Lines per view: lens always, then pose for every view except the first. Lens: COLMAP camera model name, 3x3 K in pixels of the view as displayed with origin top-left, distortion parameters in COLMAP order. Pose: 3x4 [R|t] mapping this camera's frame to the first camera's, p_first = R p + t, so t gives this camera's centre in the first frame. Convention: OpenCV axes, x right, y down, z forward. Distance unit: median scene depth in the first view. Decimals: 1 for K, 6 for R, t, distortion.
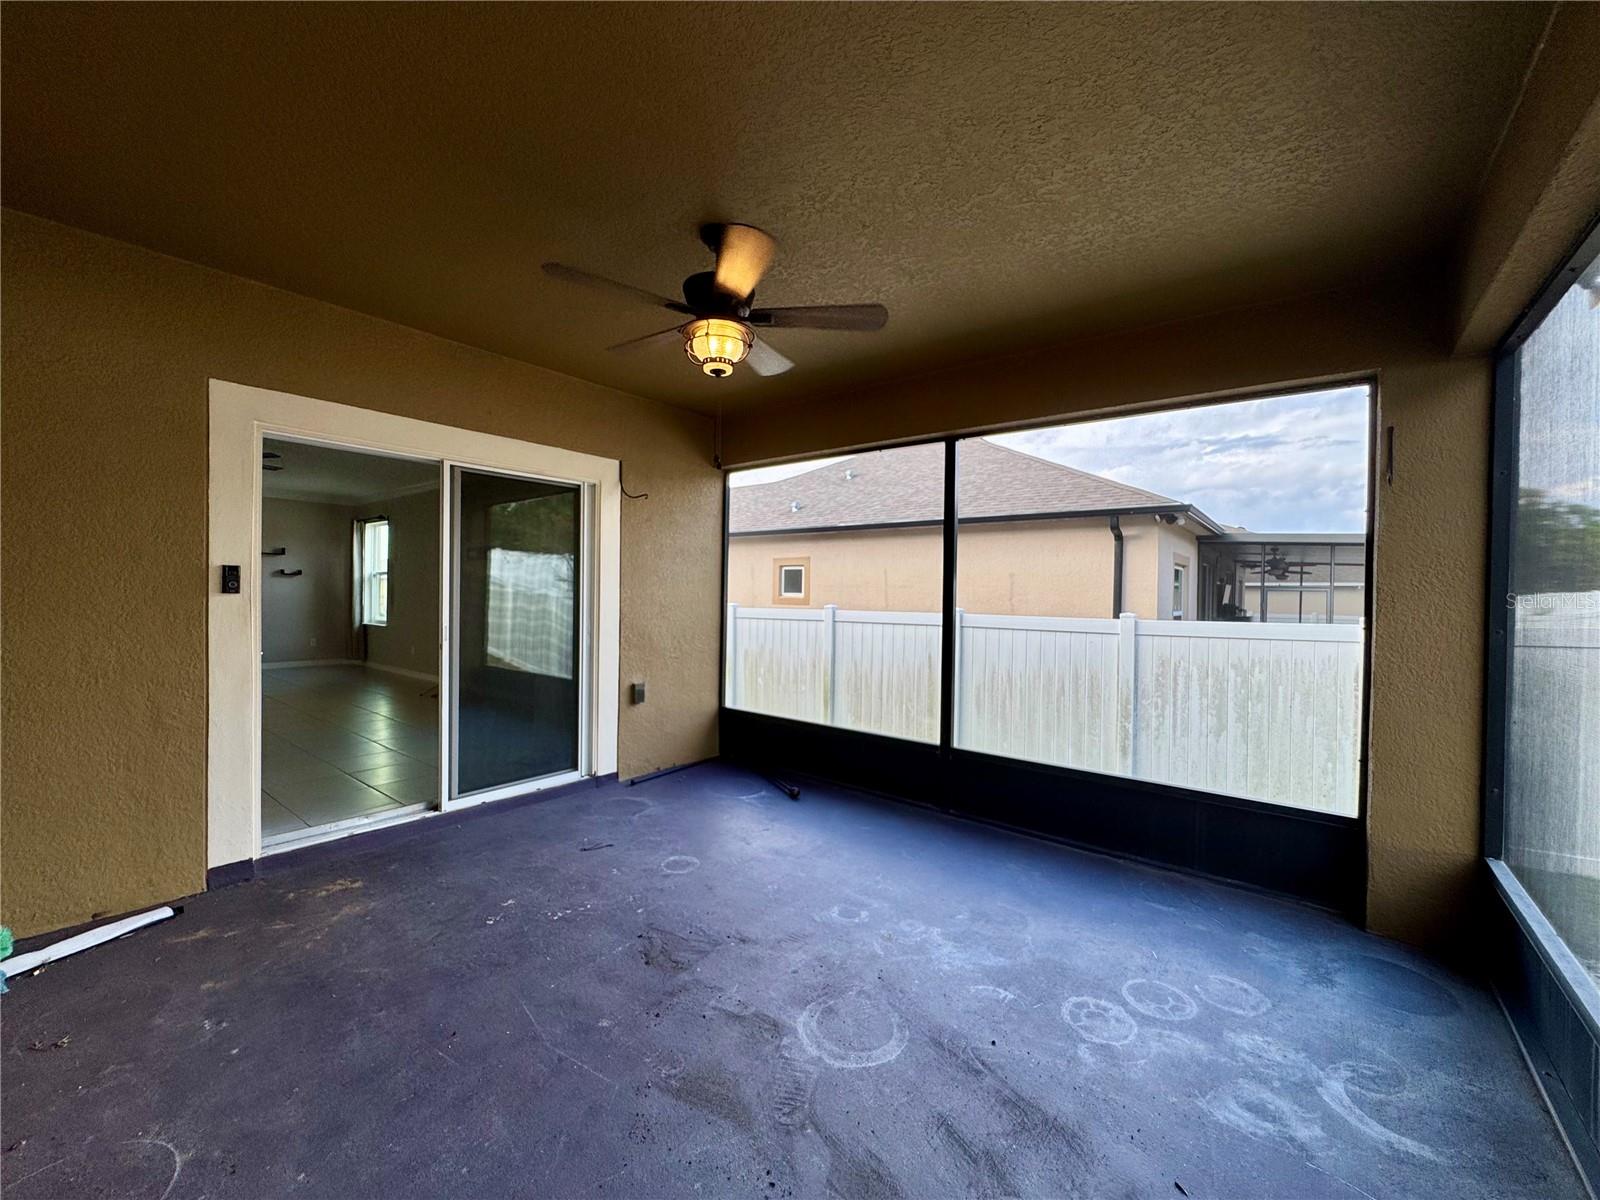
lens RADIAL K [[646.7, 0, 795.2], [0, 646.7, 596.6], [0, 0, 1]] dist [0.002605, 0.000924]
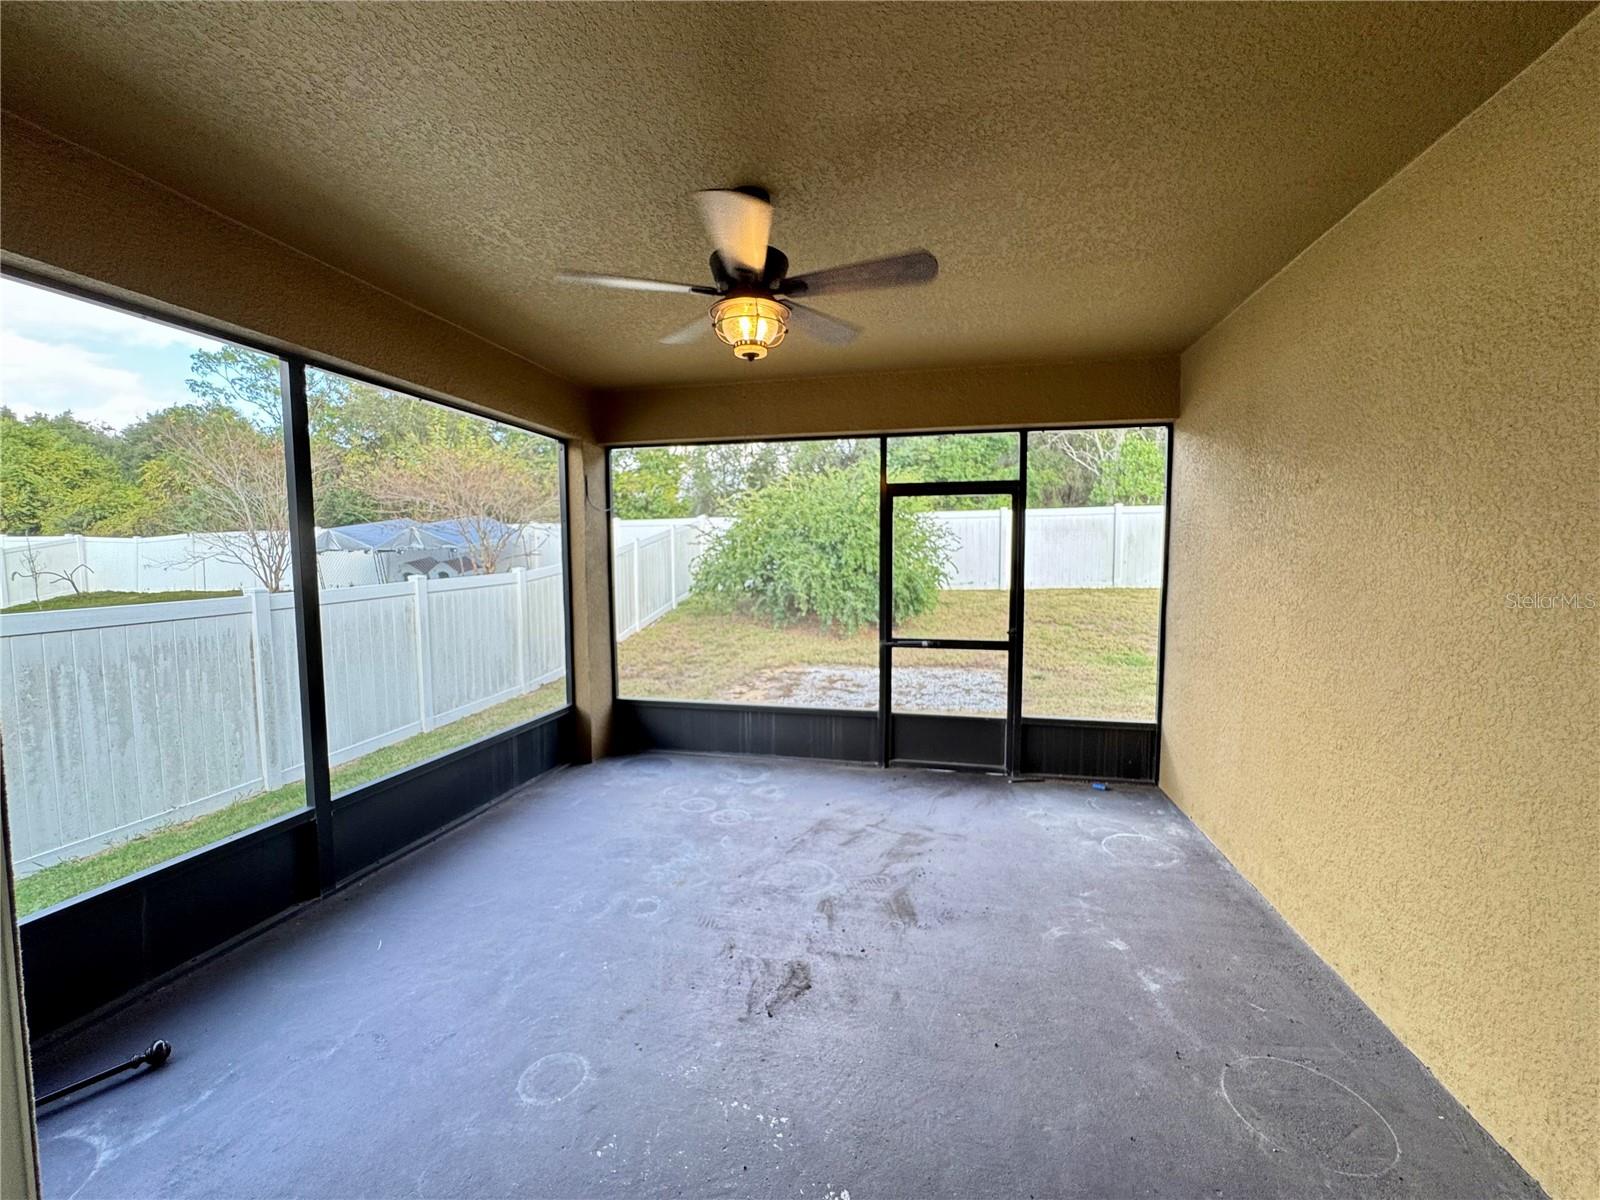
lens RADIAL K [[646.7, 0, 799.0], [0, 646.7, 599.2], [0, 0, 1]] dist [0.002605, 0.000924]
pose [[-0.439755, -0.075040, 0.894977, -0.732424], [0.002912, 0.996379, 0.084973, -0.060420], [-0.898113, 0.039973, -0.437944, 0.997888]]
